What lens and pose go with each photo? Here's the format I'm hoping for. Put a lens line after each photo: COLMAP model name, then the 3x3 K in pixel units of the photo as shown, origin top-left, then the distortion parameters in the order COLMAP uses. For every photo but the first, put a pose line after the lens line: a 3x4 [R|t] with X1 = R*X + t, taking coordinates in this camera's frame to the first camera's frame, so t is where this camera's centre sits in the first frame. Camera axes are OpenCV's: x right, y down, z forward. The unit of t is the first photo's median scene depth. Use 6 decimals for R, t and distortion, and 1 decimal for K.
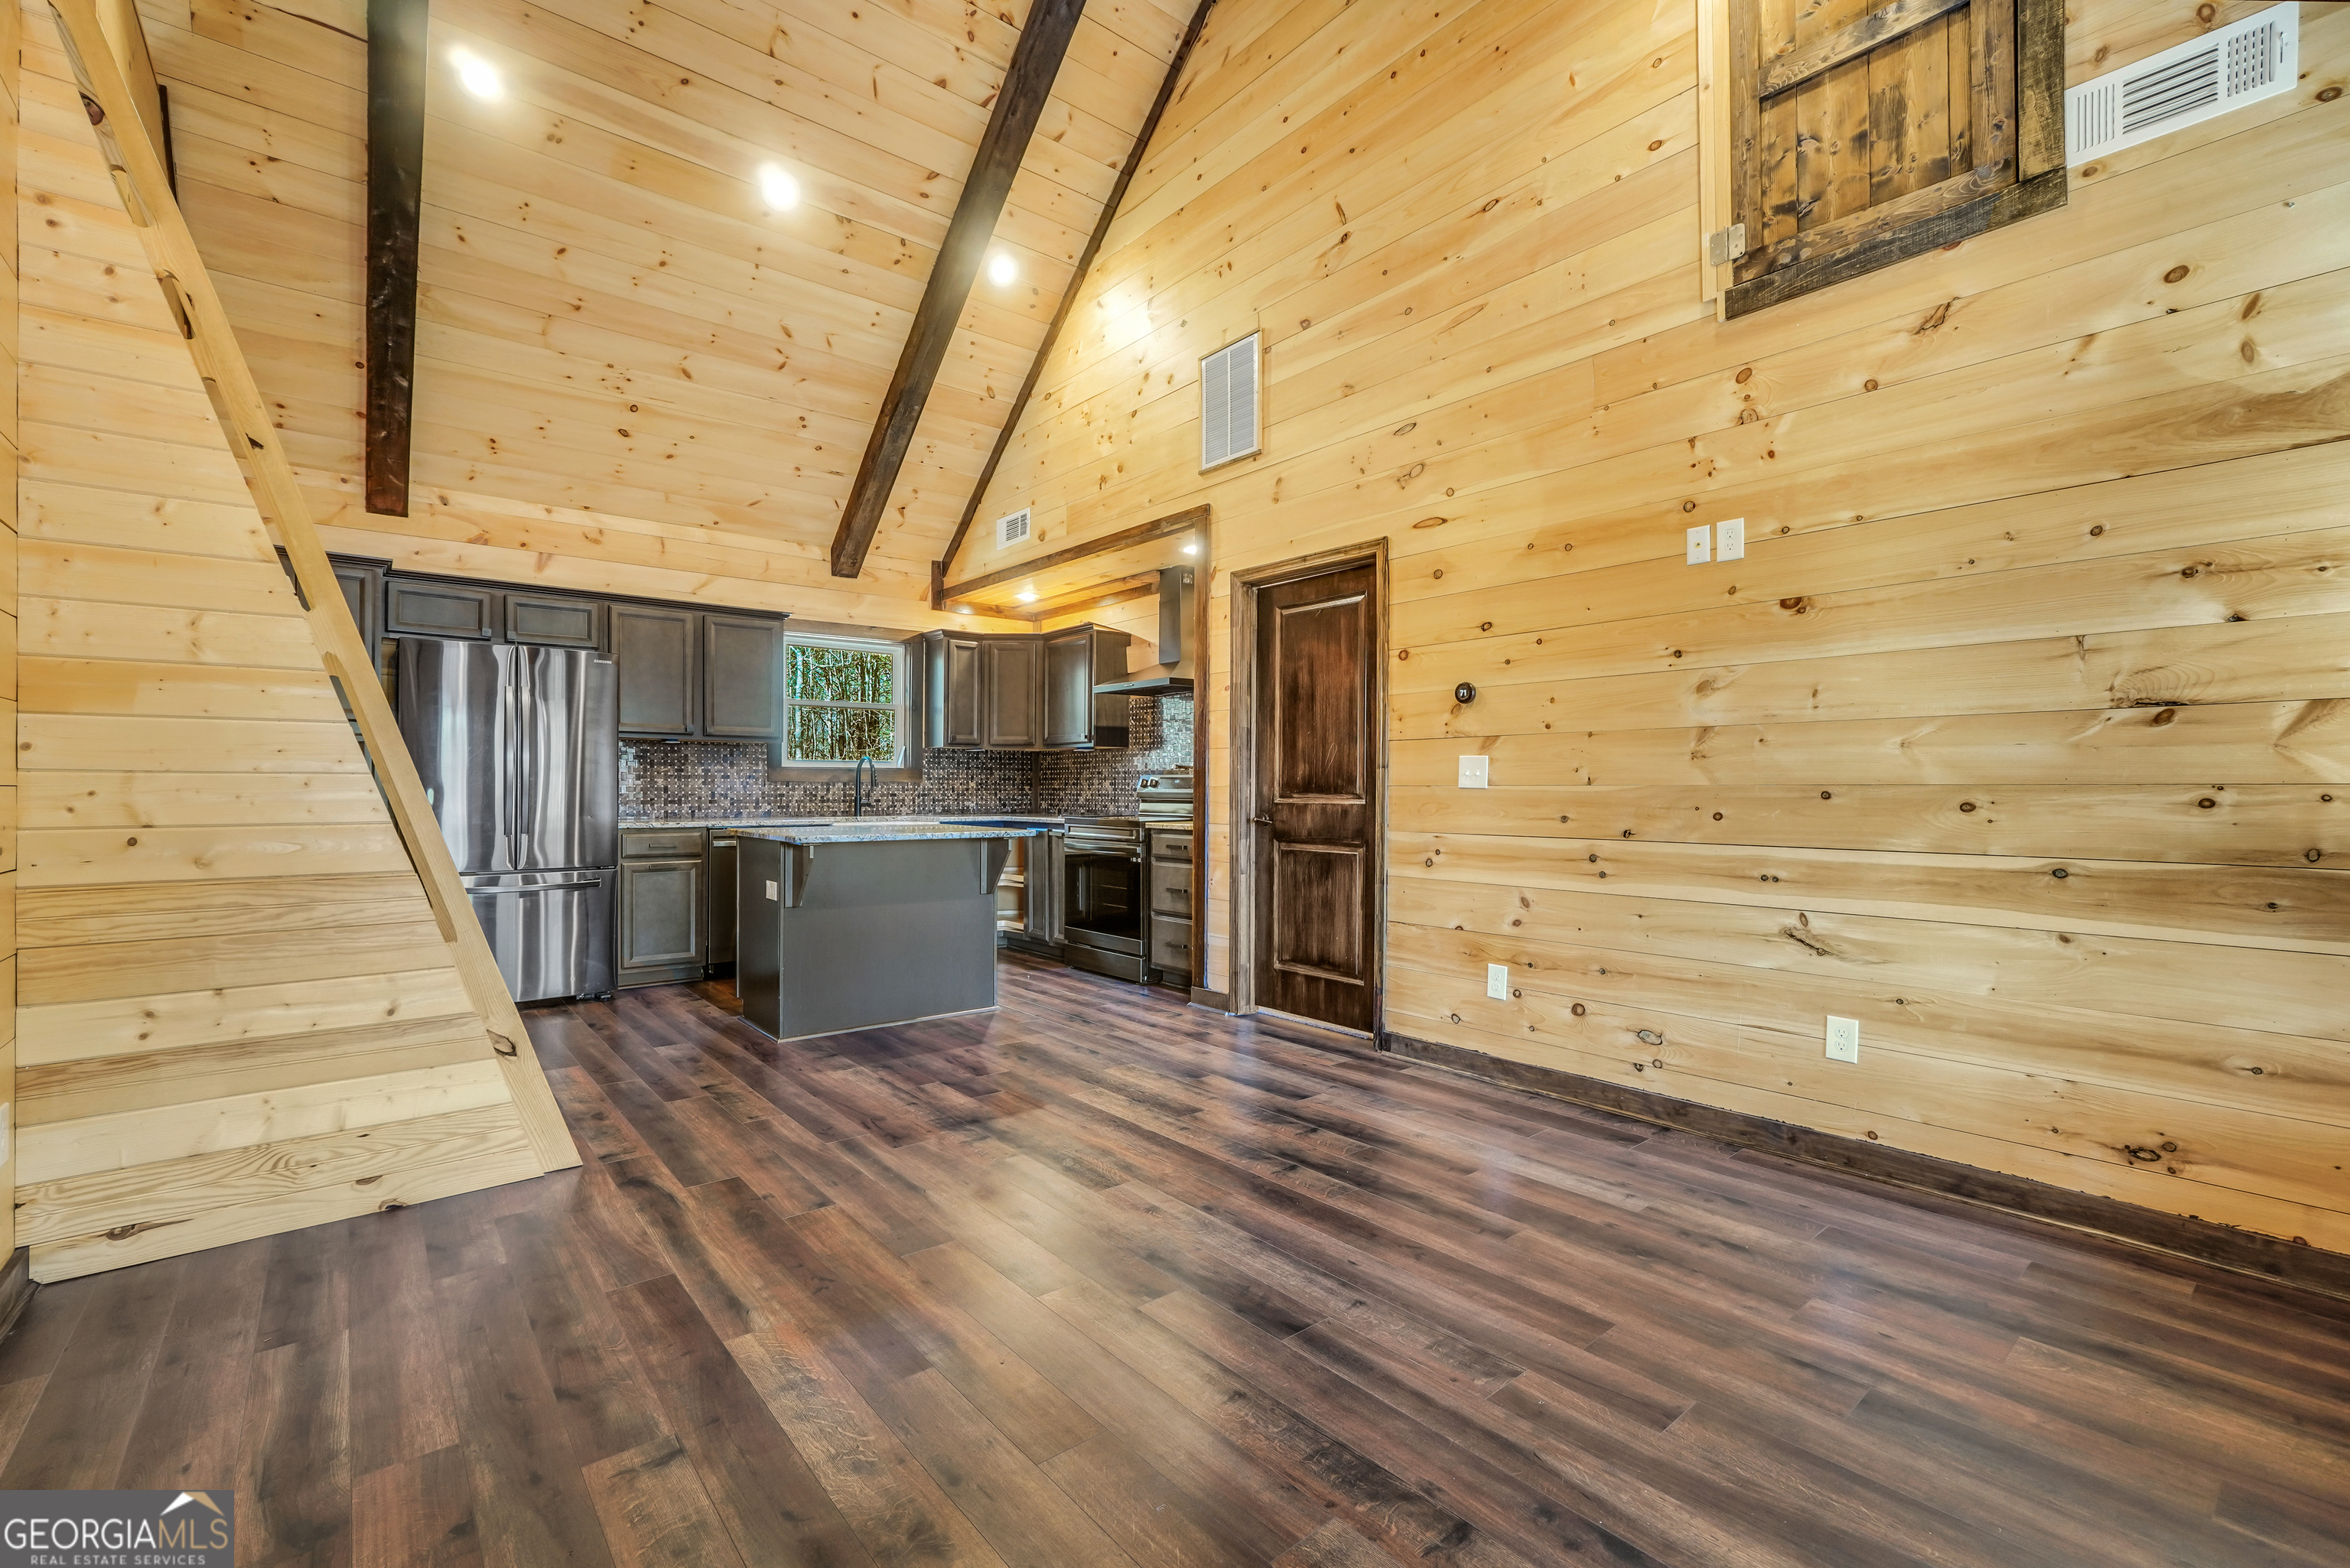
lens RADIAL K [[1016.6, 0, 1166.7], [0, 1016.6, 795.7], [0, 0, 1]] dist [-0.021385, 0.007059]
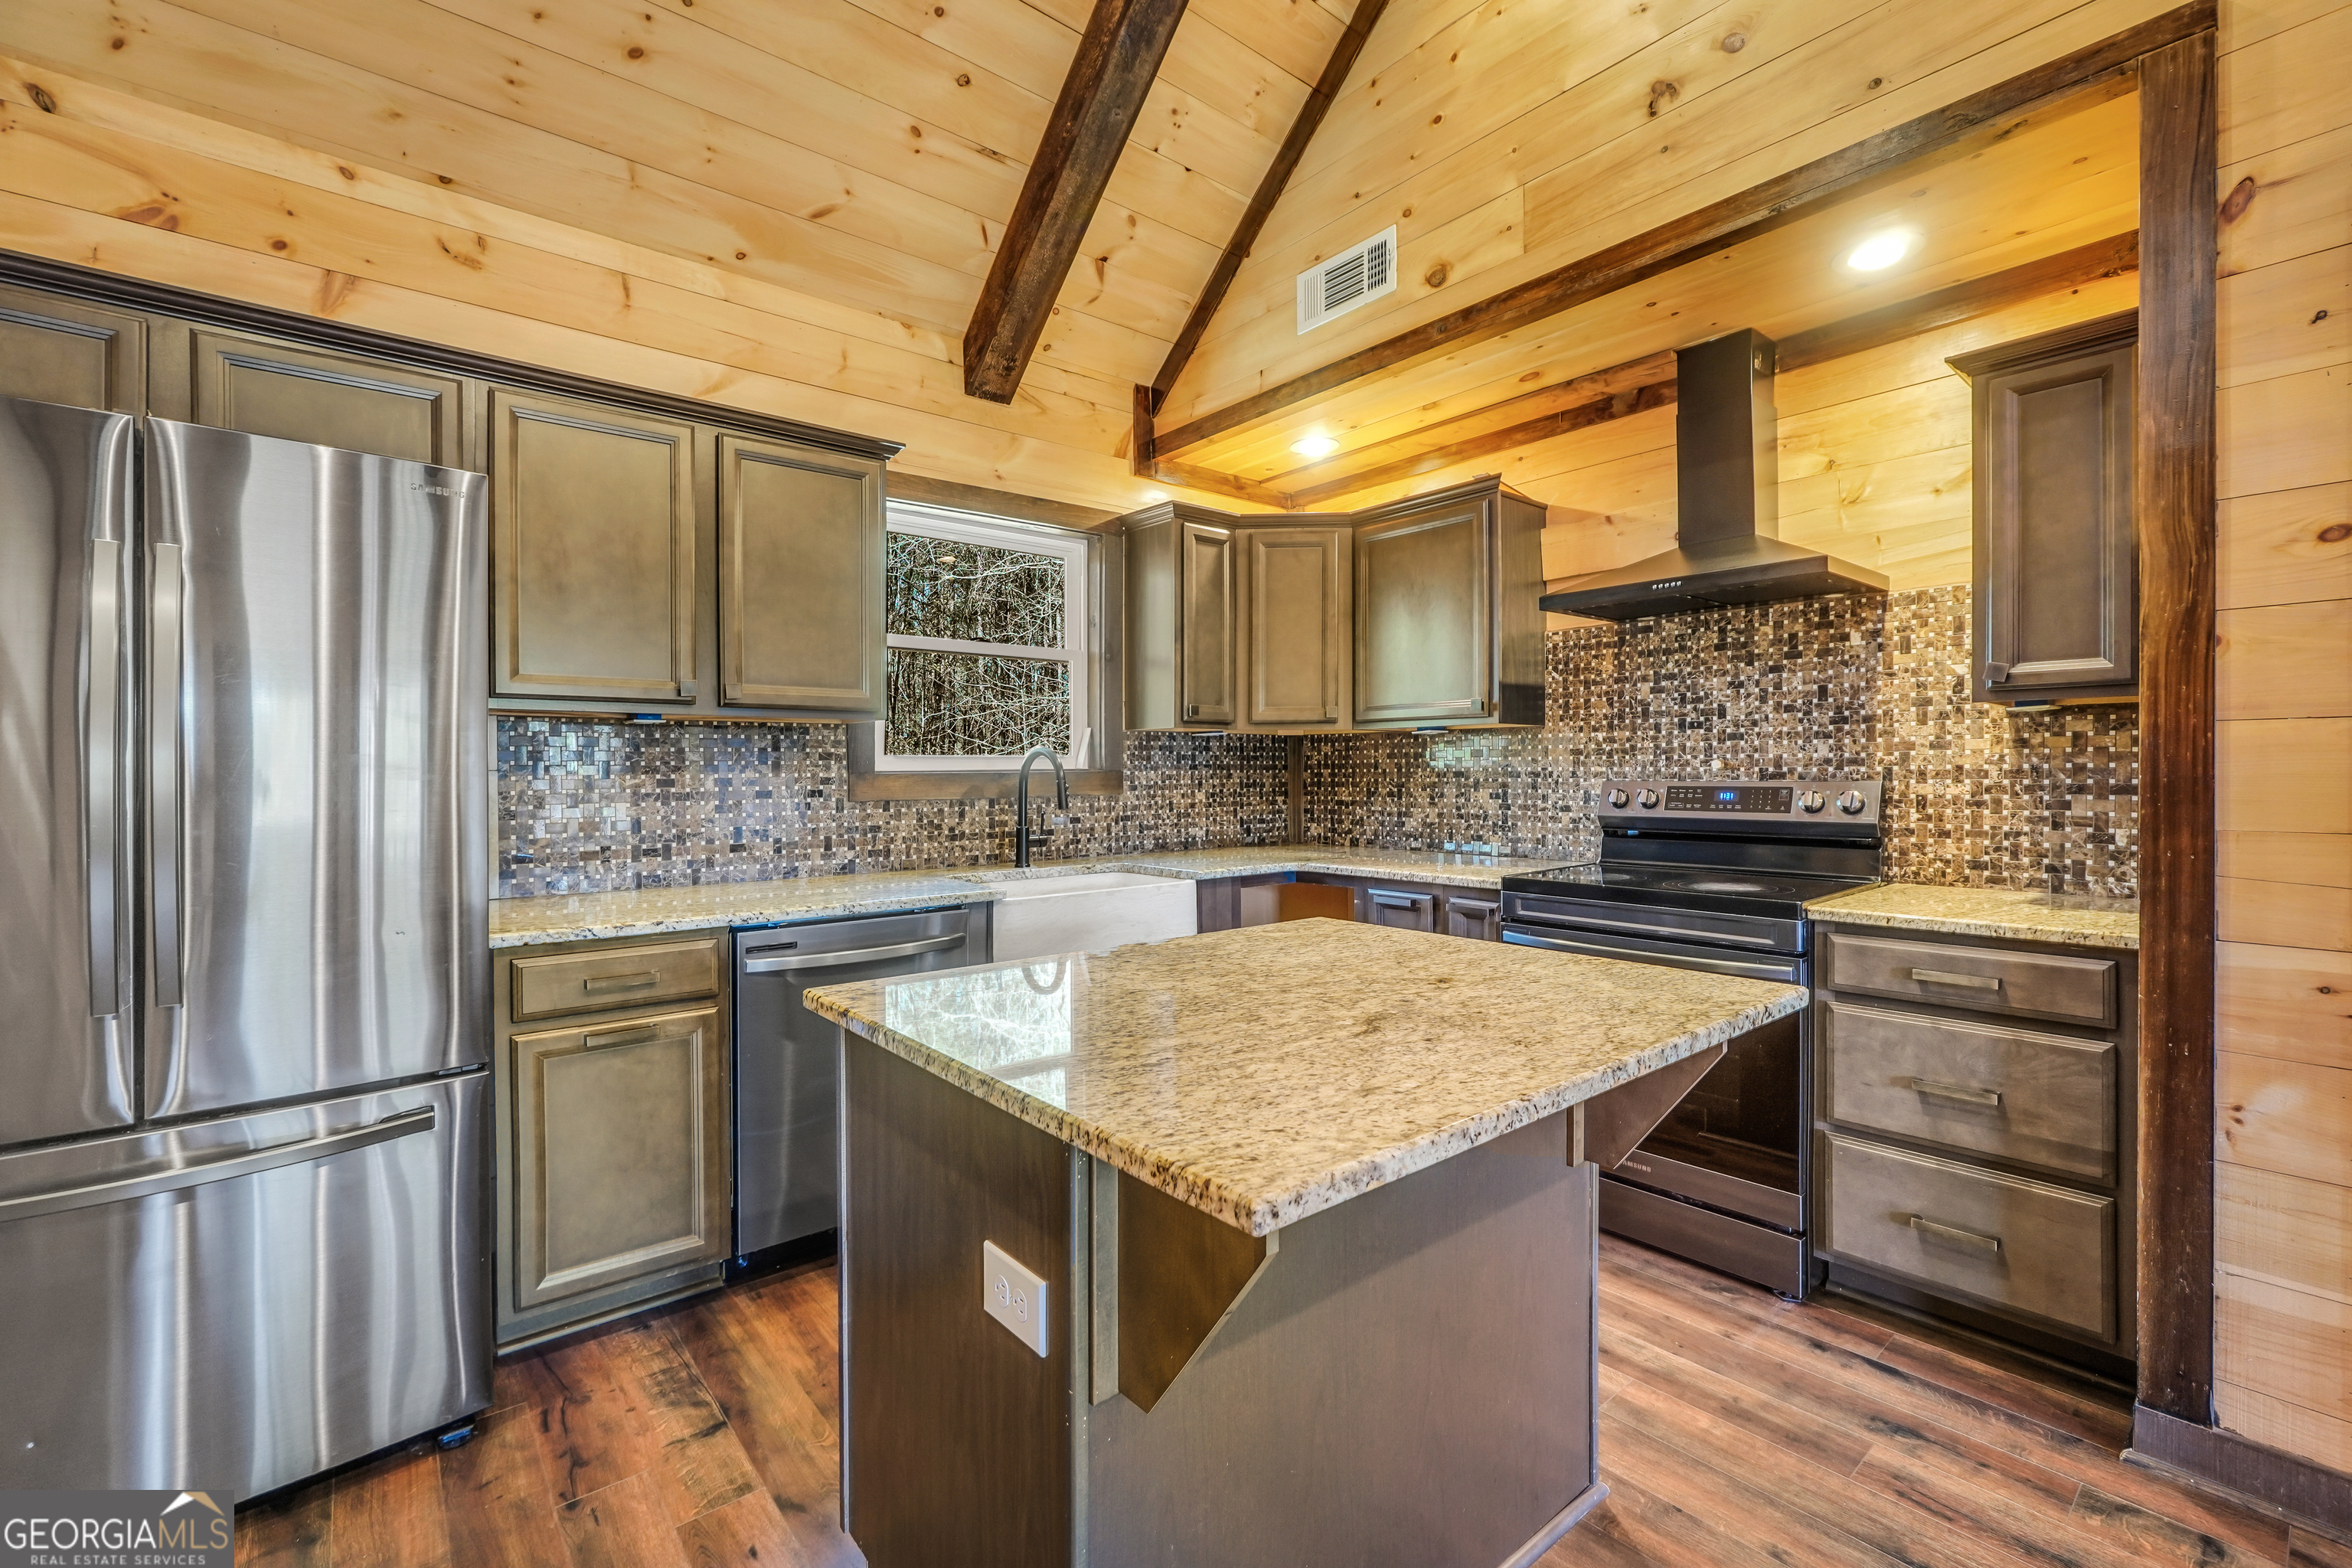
lens RADIAL K [[1017.5, 0, 1164.6], [0, 1017.5, 779.1], [0, 0, 1]] dist [-0.021385, 0.007059]
pose [[0.999948, -0.009217, -0.004462, -0.234576], [0.009215, 0.999957, -0.000410, -0.022920], [0.004466, 0.000369, 0.999990, 0.501553]]
